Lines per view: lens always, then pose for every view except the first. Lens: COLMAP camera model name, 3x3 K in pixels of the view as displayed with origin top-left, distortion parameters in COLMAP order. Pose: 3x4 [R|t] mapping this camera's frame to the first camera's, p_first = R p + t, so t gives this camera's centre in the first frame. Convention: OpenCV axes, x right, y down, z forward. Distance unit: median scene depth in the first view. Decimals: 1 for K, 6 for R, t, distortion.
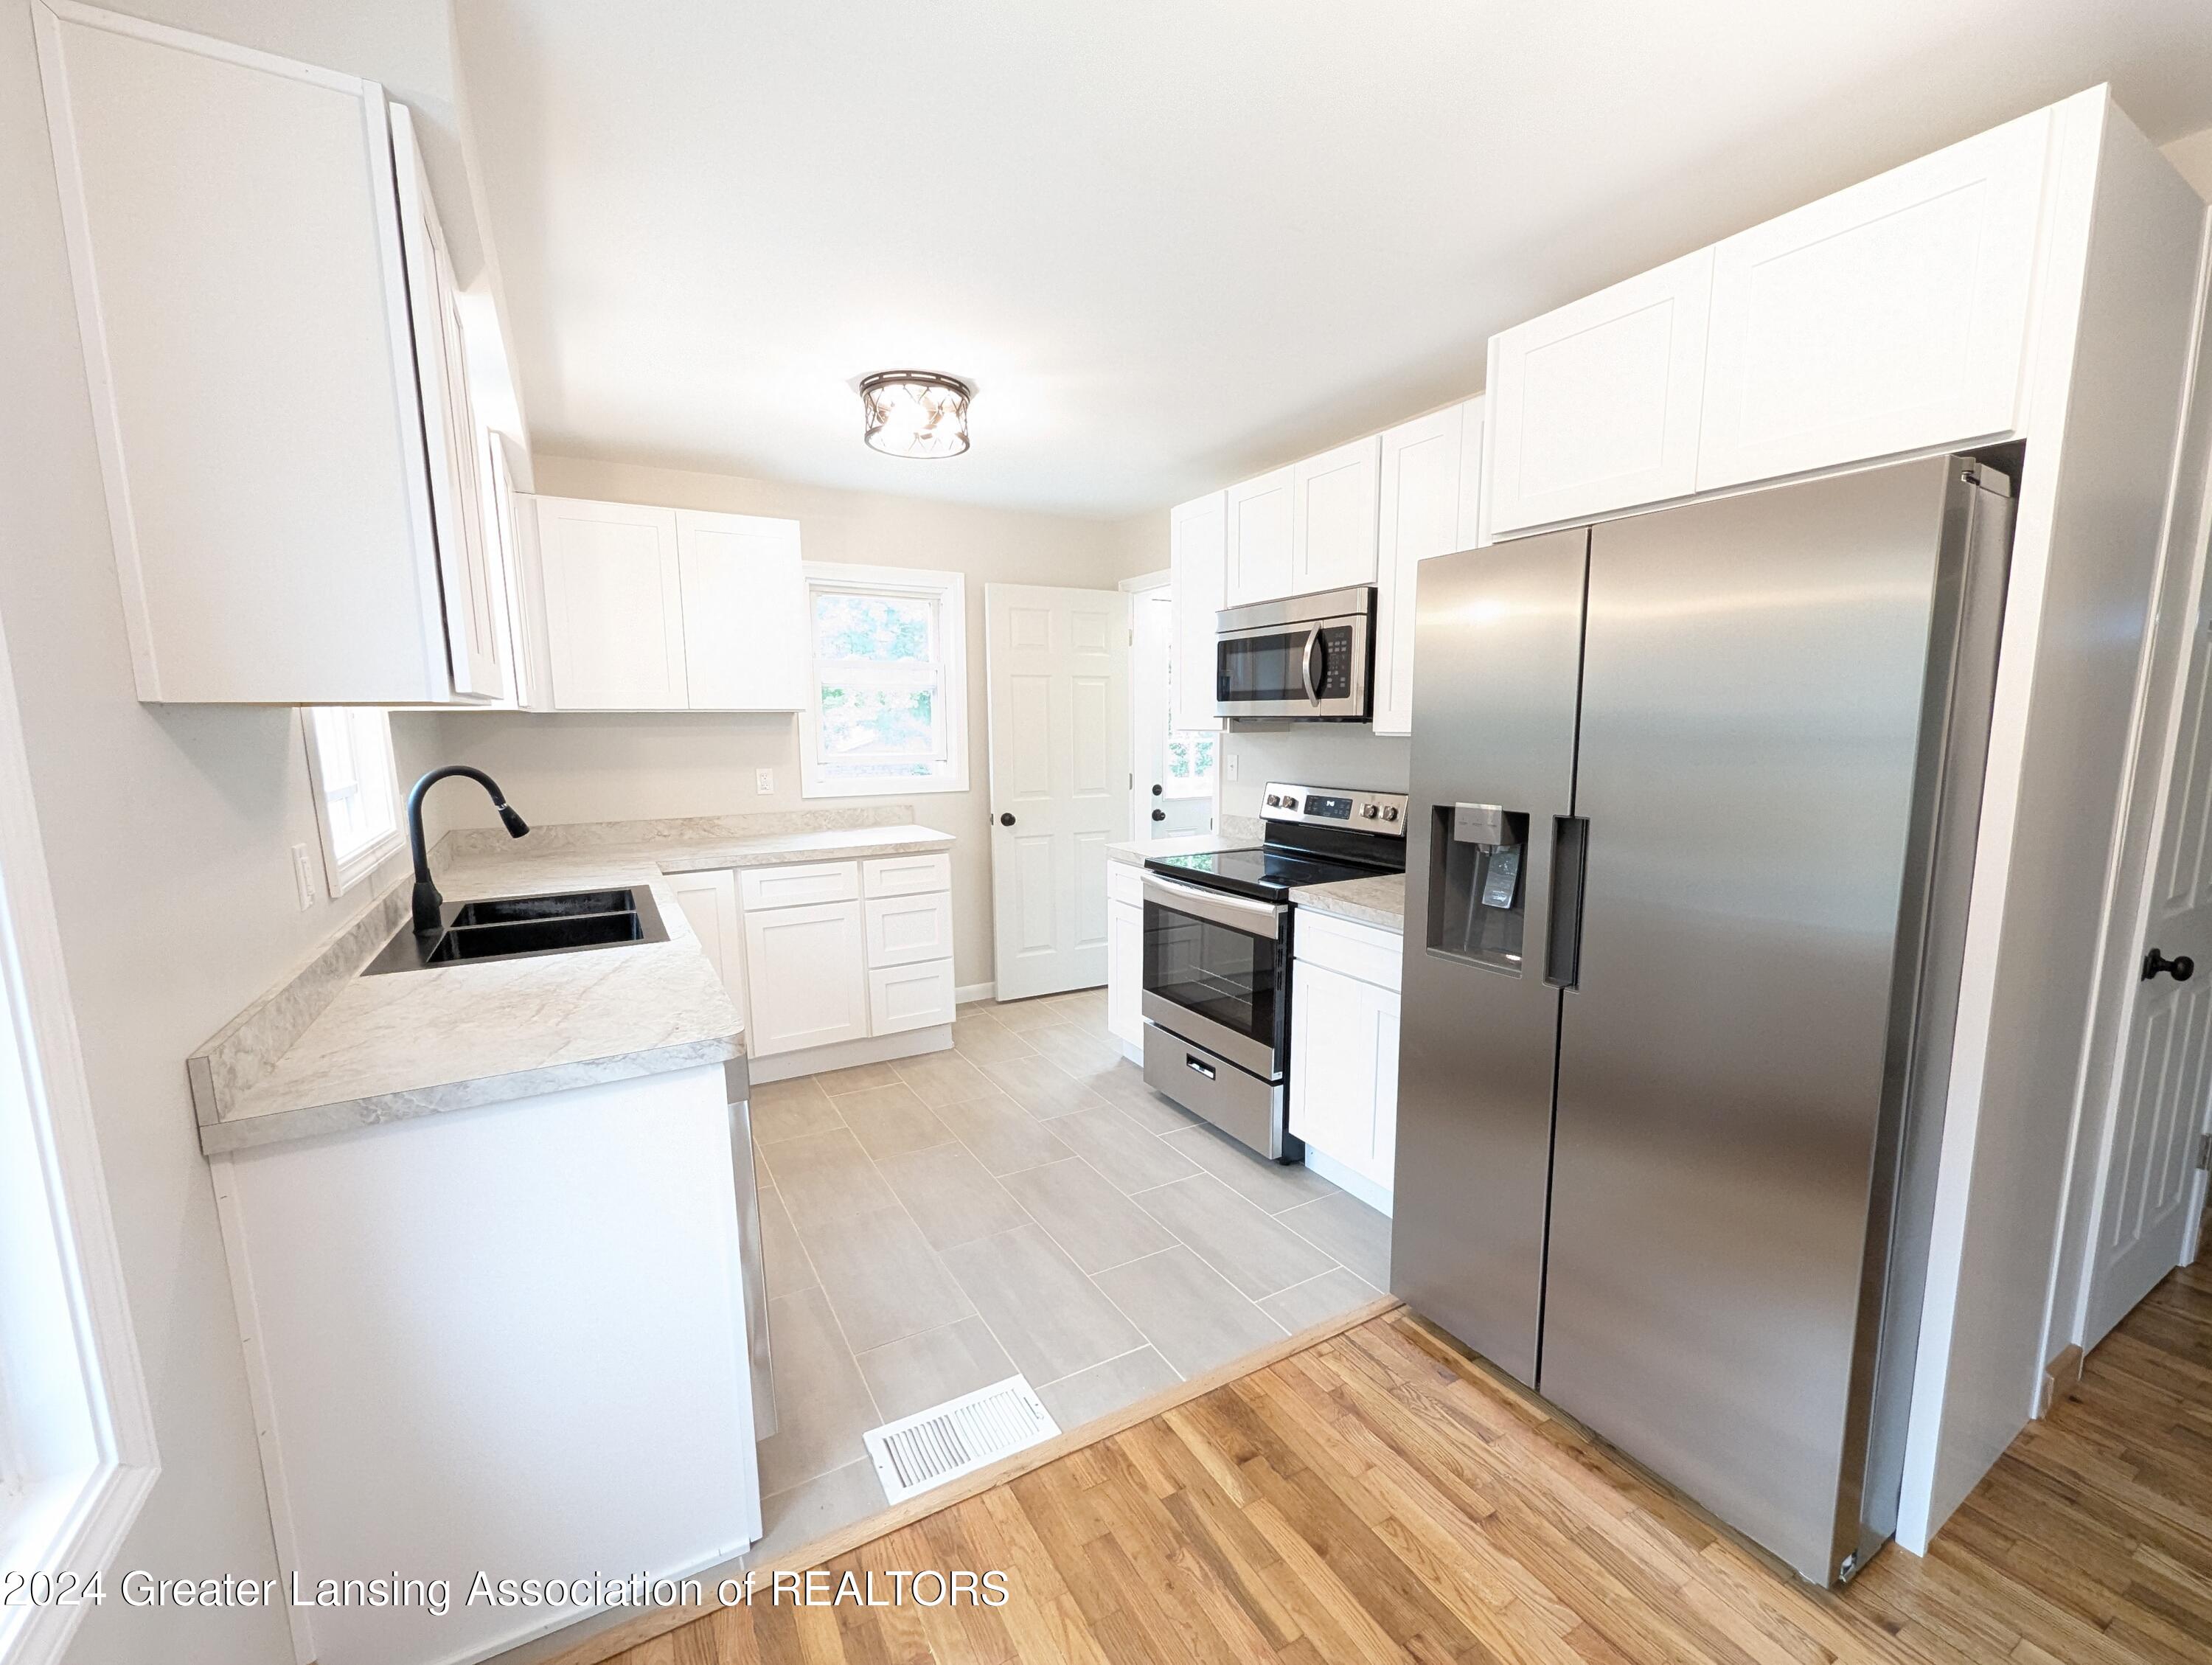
lens RADIAL K [[918.2, 0, 1118.3], [0, 918.2, 855.1], [0, 0, 1]] dist [0.004412, -0.000965]
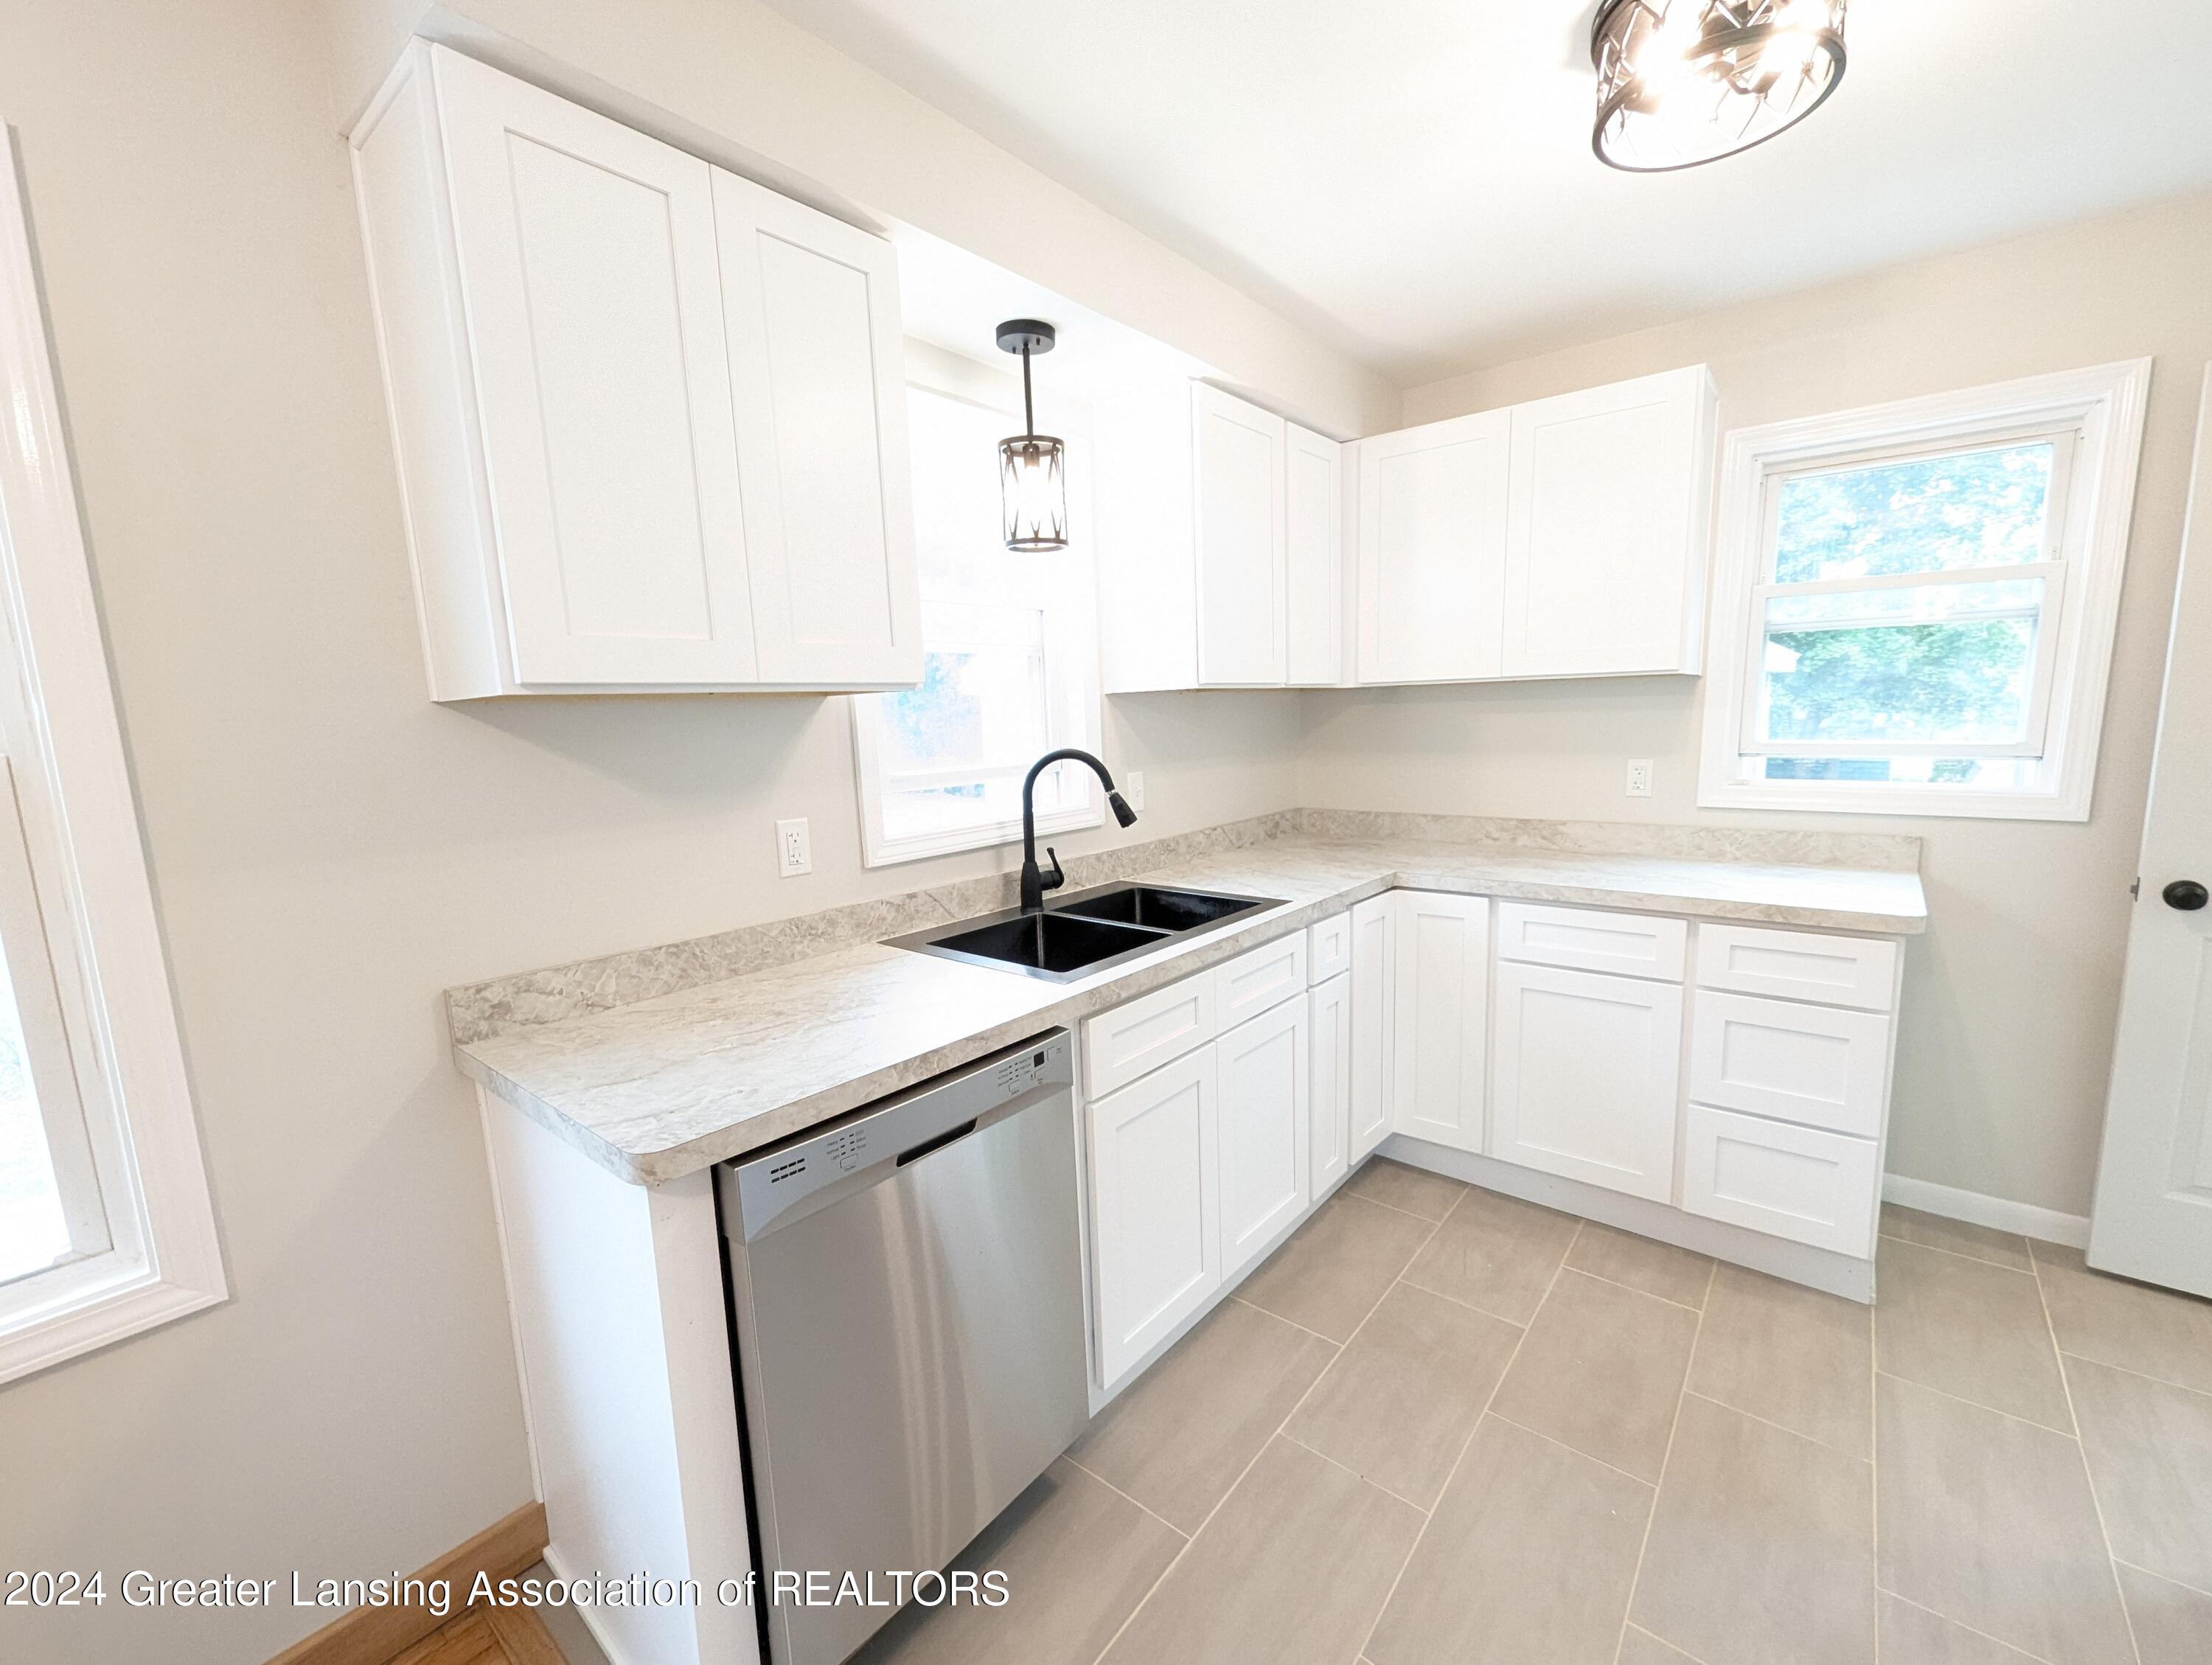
lens RADIAL K [[918.2, 0, 1111.7], [0, 918.2, 850.1], [0, 0, 1]] dist [0.004412, -0.000965]
pose [[0.350569, 0.137816, -0.926341, 0.178452], [-0.111234, 0.988239, 0.104929, -0.080844], [0.929908, 0.066256, 0.361776, 0.570987]]
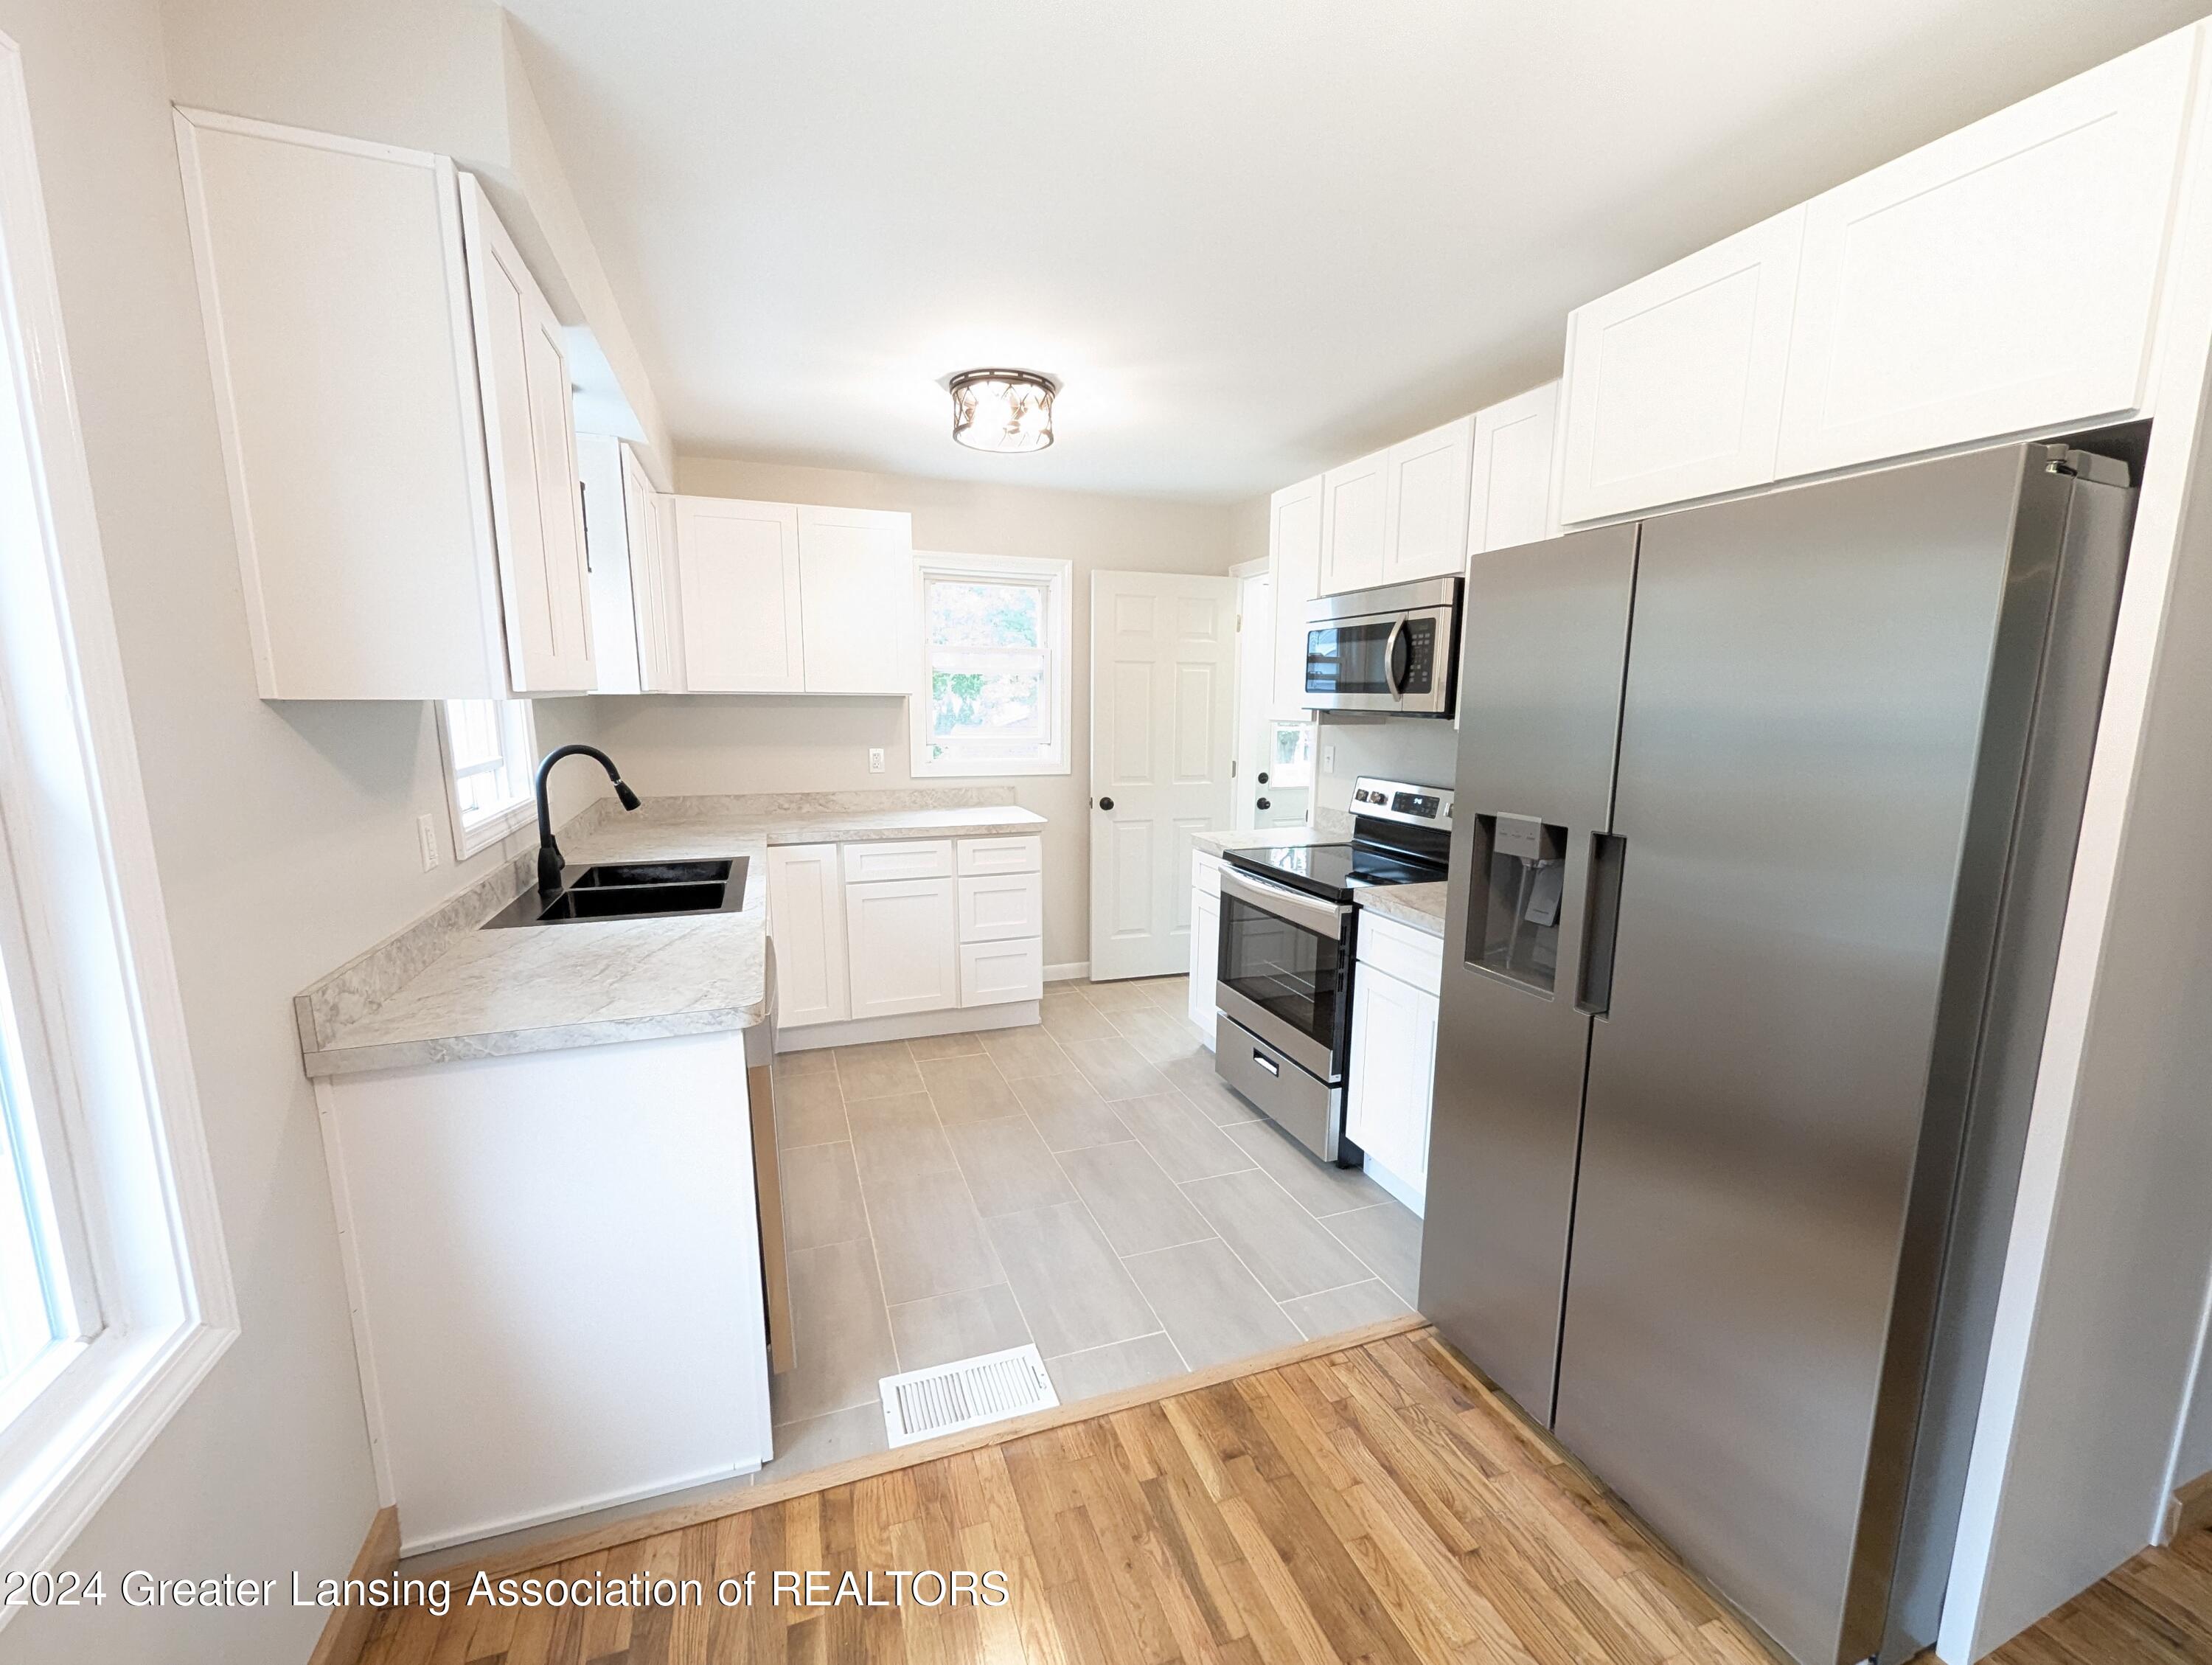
lens RADIAL K [[918.2, 0, 1119.1], [0, 918.2, 855.2], [0, 0, 1]] dist [0.004412, -0.000965]
pose [[0.985856, 0.044154, -0.161671, 0.098279], [-0.040272, 0.998818, 0.027211, -0.016383], [0.162682, -0.020316, 0.986469, -0.002238]]
